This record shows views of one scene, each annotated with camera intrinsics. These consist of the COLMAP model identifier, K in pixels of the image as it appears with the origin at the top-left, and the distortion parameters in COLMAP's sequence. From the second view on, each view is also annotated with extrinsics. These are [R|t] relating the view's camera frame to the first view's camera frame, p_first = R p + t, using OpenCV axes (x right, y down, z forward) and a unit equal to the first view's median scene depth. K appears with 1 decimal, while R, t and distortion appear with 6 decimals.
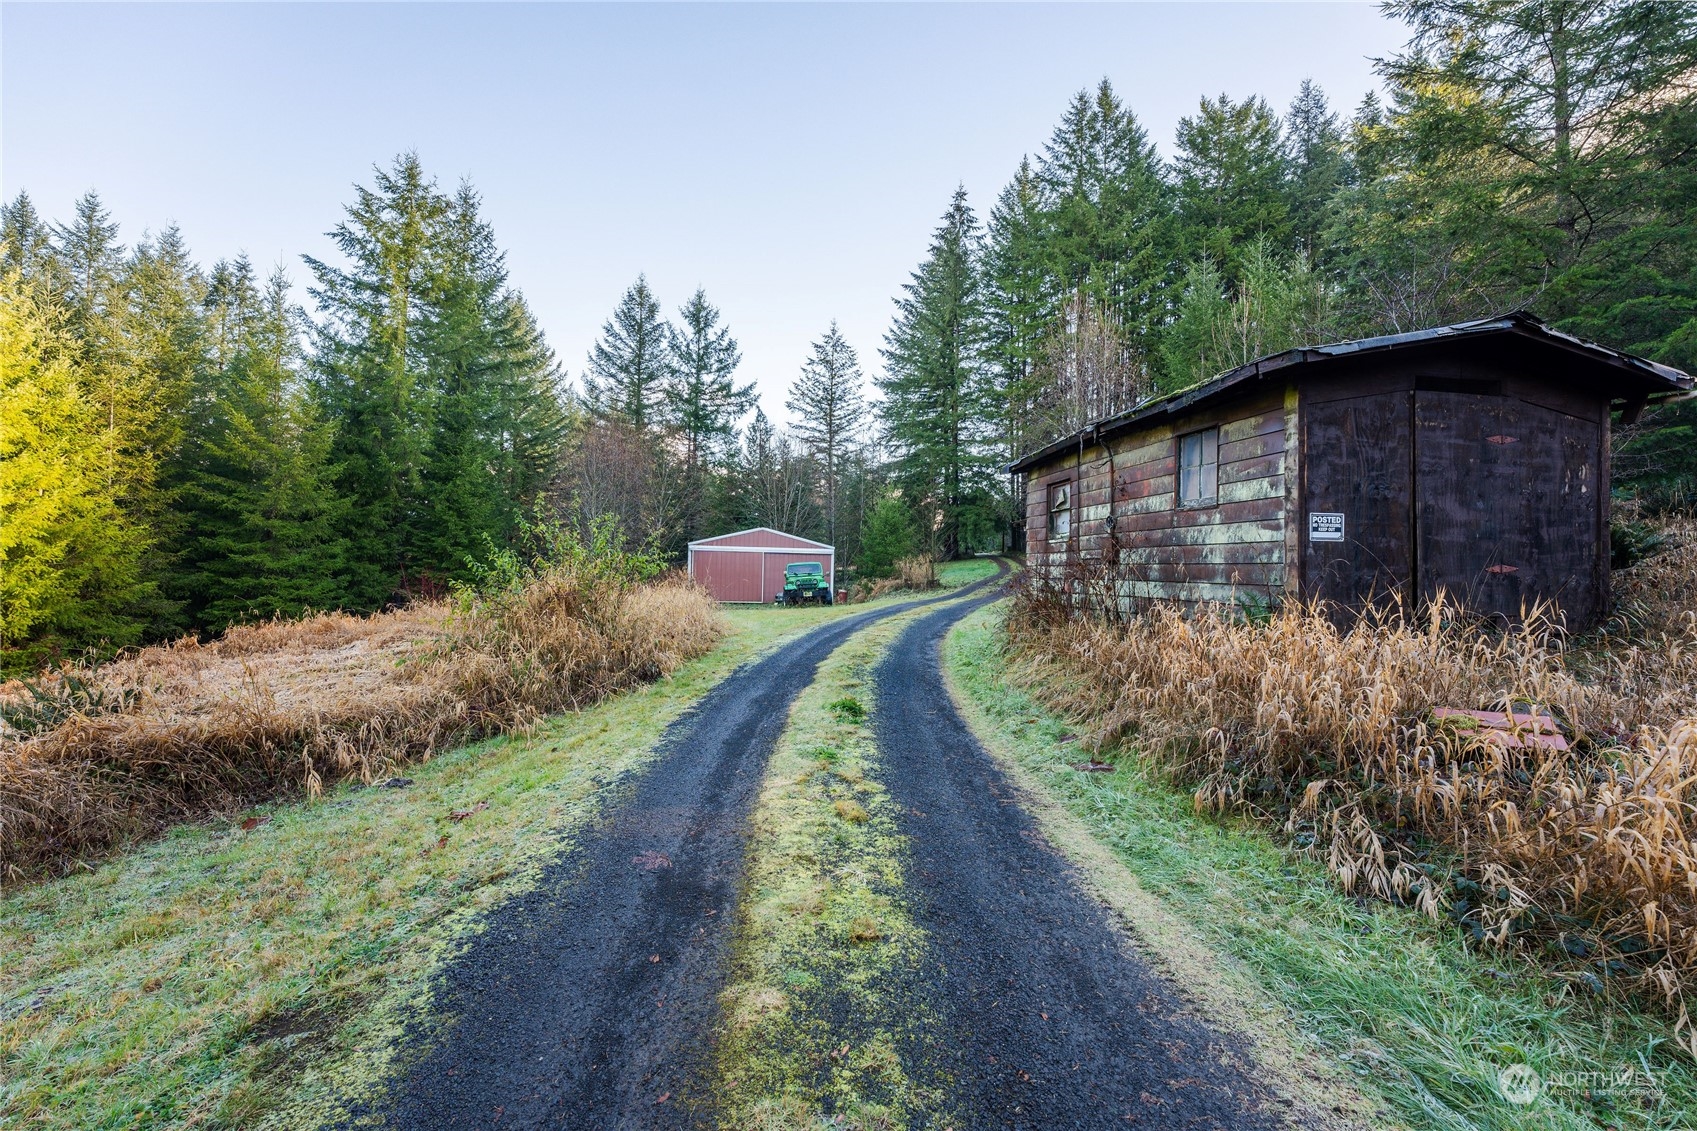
lens RADIAL K [[684.6, 0, 846.6], [0, 684.6, 567.9], [0, 0, 1]] dist [-0.011606, -0.001141]
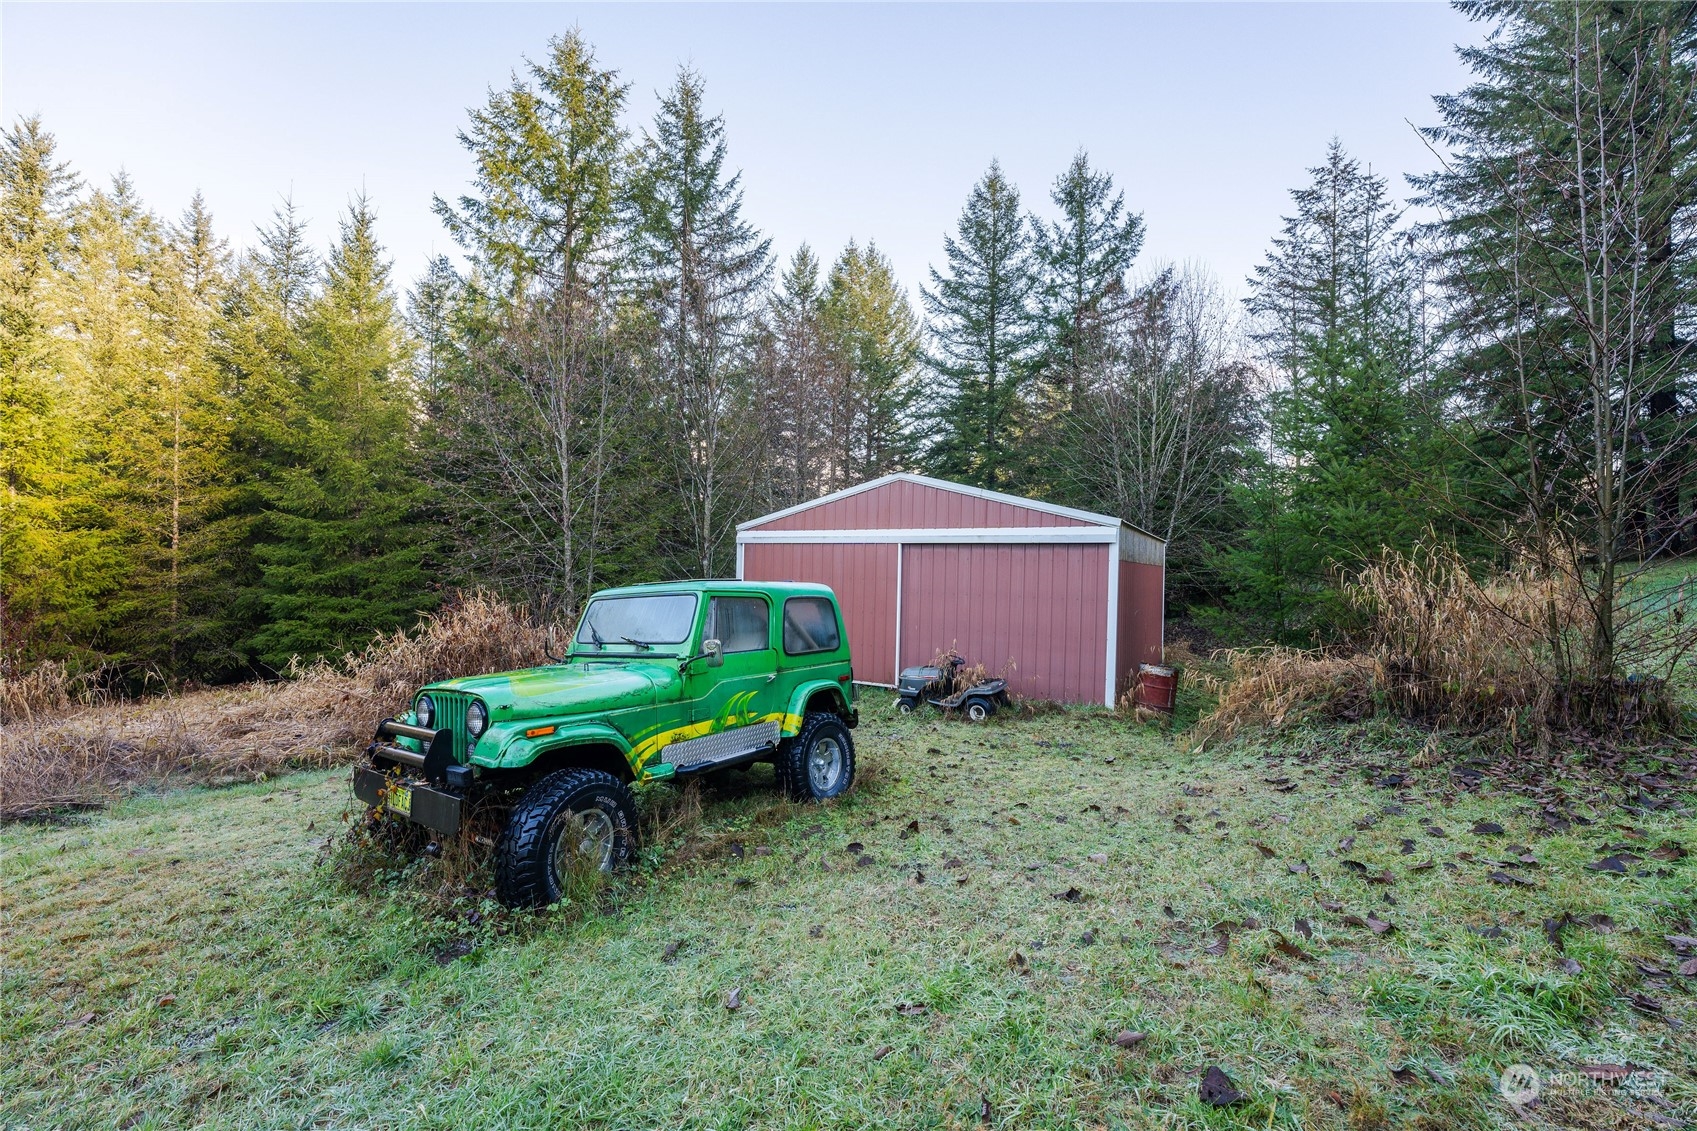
lens RADIAL K [[684.6, 0, 856.3], [0, 684.6, 566.8], [0, 0, 1]] dist [-0.011606, -0.001141]
pose [[0.763837, -0.009947, -0.645333, 0.043764], [0.010156, 0.999943, -0.003391, -0.005251], [0.645330, -0.003964, 0.763894, 0.353709]]
